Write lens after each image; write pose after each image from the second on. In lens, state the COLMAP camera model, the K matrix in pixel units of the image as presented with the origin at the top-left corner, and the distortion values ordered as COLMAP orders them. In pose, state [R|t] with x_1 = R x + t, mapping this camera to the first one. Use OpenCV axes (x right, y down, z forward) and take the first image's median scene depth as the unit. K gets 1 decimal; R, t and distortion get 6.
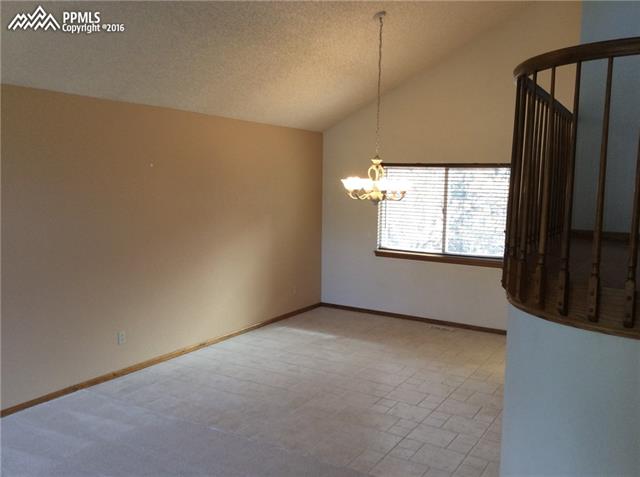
lens RADIAL K [[574.1, 0, 320.0], [0, 574.1, 238.5], [0, 0, 1]] dist [0.028078, -0.002359]
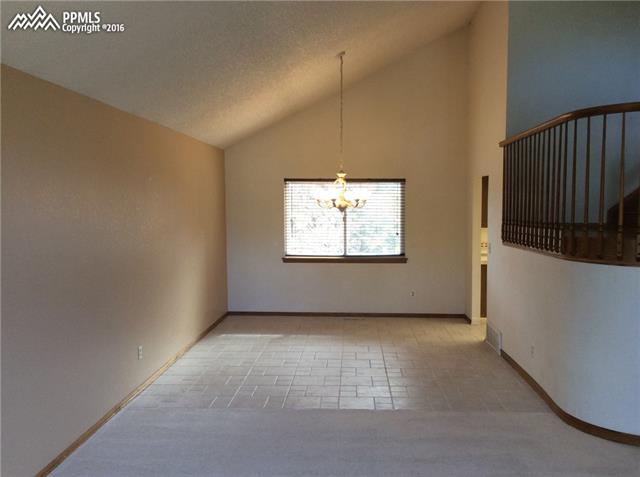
lens RADIAL K [[588.2, 0, 320.0], [0, 588.2, 238.5], [0, 0, 1]] dist [0.004803, -0.001109]
pose [[0.870479, -0.044517, 0.490187, -0.454995], [0.064065, 0.997677, -0.023161, 0.017731], [-0.488018, 0.051565, 0.871309, -0.024193]]
